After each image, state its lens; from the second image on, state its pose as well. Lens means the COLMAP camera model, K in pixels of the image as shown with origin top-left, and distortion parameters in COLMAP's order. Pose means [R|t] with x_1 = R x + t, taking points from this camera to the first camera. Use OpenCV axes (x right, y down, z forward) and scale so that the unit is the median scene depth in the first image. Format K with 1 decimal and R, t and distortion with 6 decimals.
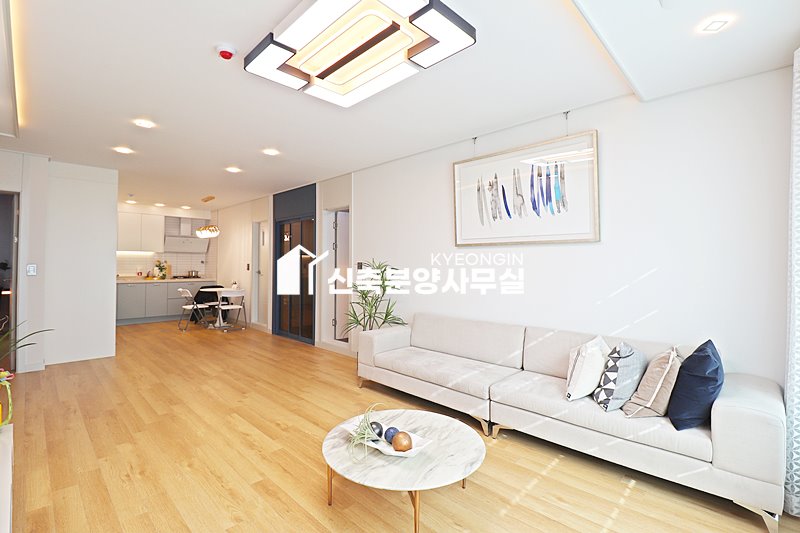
lens RADIAL K [[366.2, 0, 400.2], [0, 366.2, 255.7], [0, 0, 1]] dist [-0.001279, -0.013286]
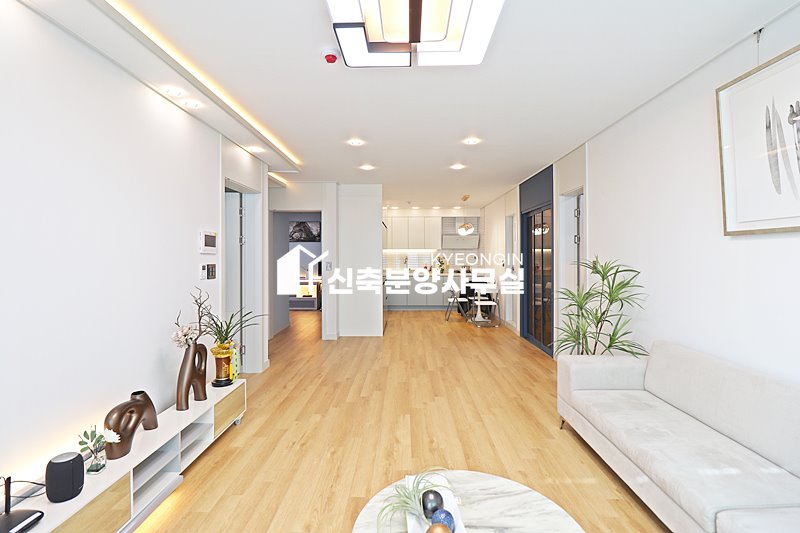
lens RADIAL K [[374.2, 0, 401.1], [0, 374.2, 258.4], [0, 0, 1]] dist [0.001492, -0.013990]
pose [[0.689469, -0.001147, -0.724314, 0.239322], [0.020947, 0.999612, 0.018356, -0.012113], [0.724012, -0.027829, 0.689226, 0.257412]]
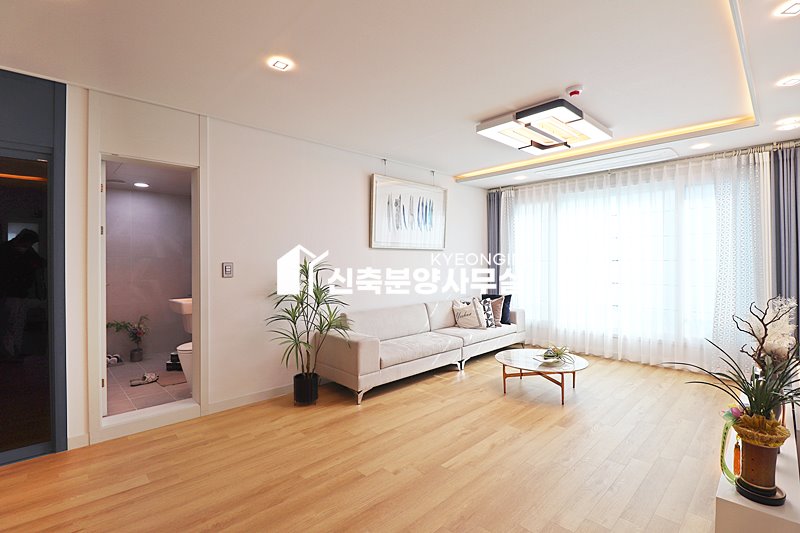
lens RADIAL K [[368.1, 0, 399.3], [0, 368.1, 259.1], [0, 0, 1]] dist [-0.001678, -0.013681]
pose [[0.040960, 0.000939, 0.999160, -1.061821], [-0.015376, 0.999882, -0.000310, 0.010661], [-0.999042, -0.015351, 0.040970, 0.934799]]
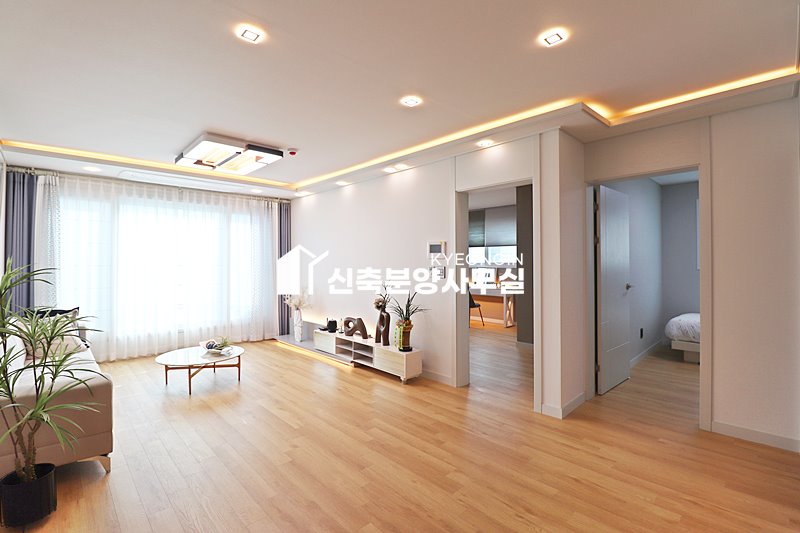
lens RADIAL K [[370.3, 0, 396.8], [0, 370.3, 258.7], [0, 0, 1]] dist [0.000957, -0.011313]
pose [[-0.999030, 0.000531, 0.044029, -0.662832], [-0.000773, 0.999561, -0.029603, 0.019806], [-0.044025, -0.029608, -0.998592, 1.719867]]
